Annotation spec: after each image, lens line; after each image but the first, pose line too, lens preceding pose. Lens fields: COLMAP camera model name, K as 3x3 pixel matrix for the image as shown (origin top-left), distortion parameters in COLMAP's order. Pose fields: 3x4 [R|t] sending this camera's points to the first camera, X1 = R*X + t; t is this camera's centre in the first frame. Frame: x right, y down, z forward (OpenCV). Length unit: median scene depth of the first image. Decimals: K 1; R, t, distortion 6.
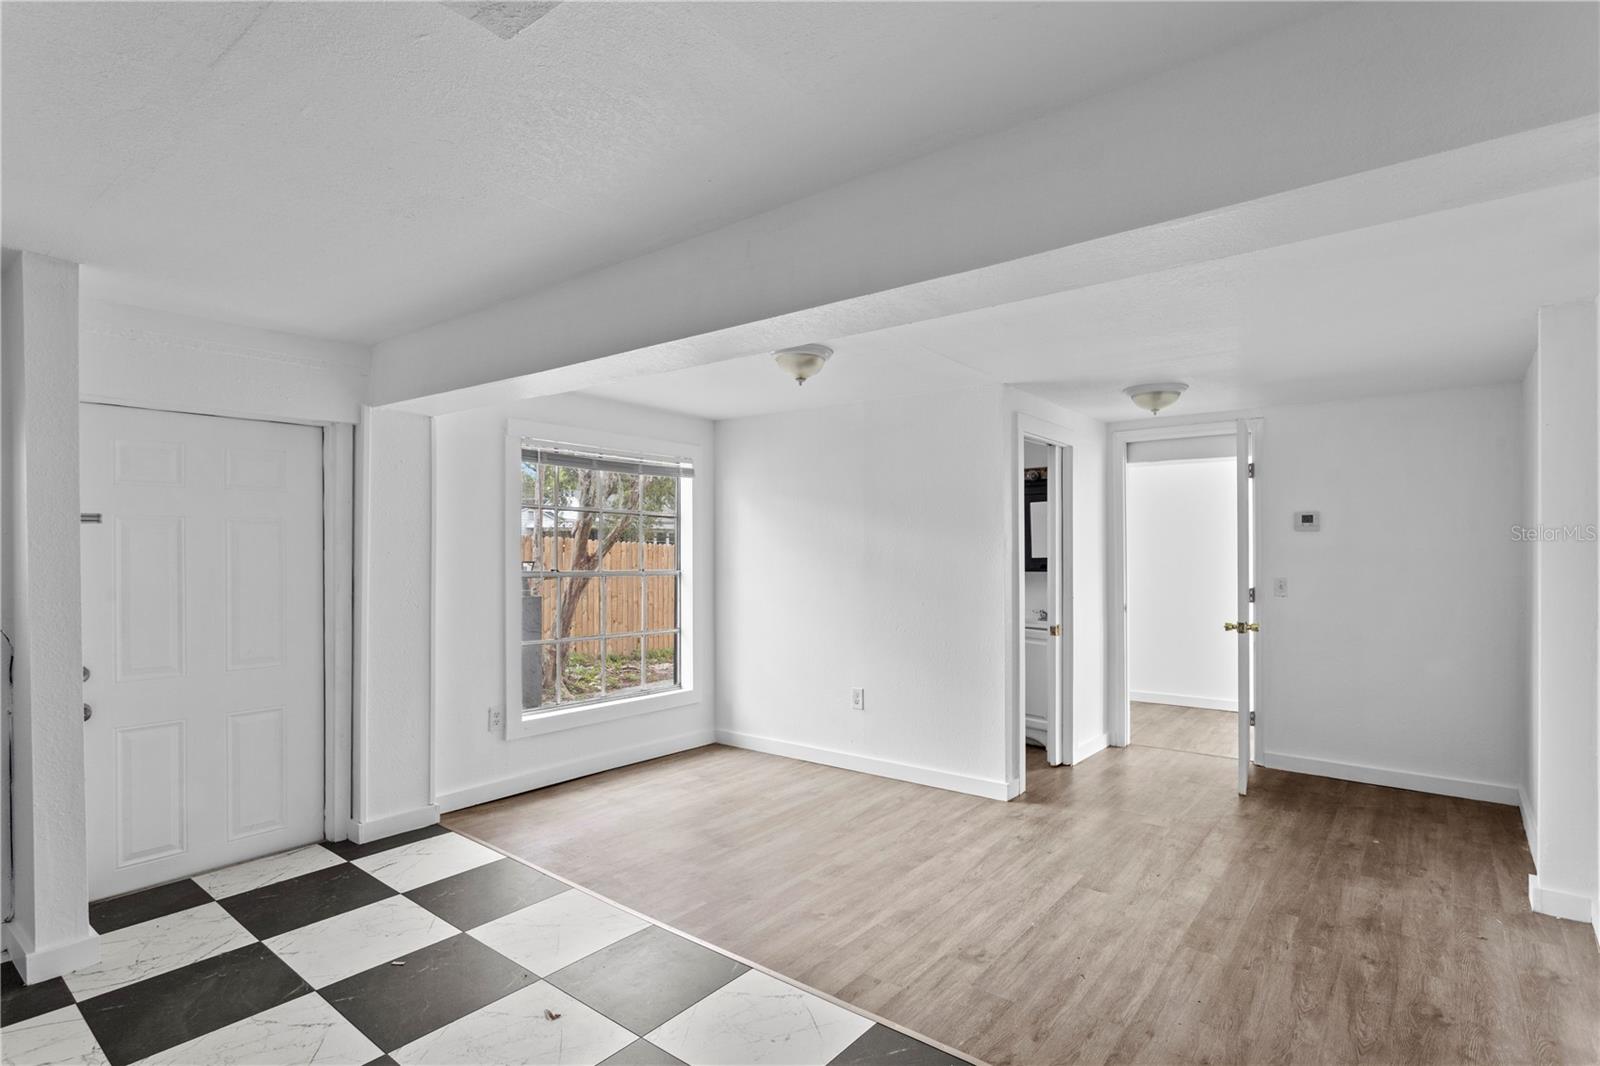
lens RADIAL K [[801.3, 0, 800.0], [0, 801.3, 533.0], [0, 0, 1]] dist [-0.017408, 0.009591]
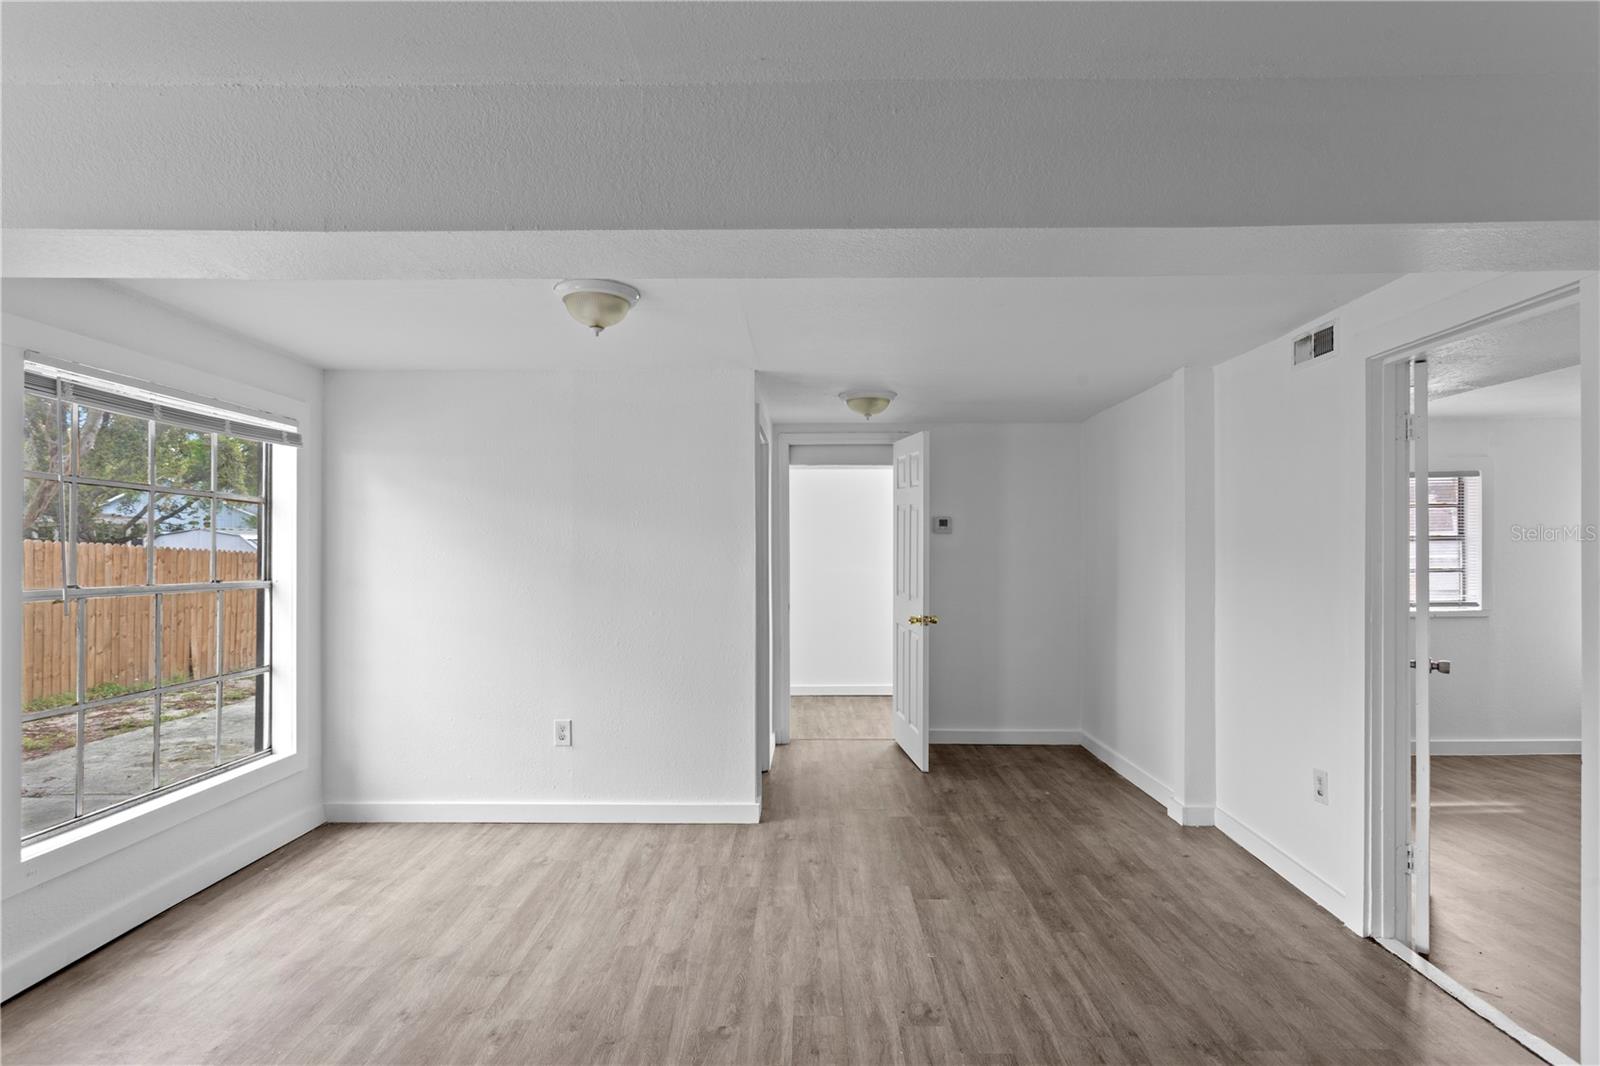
lens RADIAL K [[792.5, 0, 799.0], [0, 792.5, 534.8], [0, 0, 1]] dist [-0.014472, 0.008672]
pose [[0.791203, 0.009590, 0.611478, -0.304426], [-0.011838, 0.999930, -0.000364, 0.003174], [-0.611439, -0.006950, 0.791261, 0.286754]]
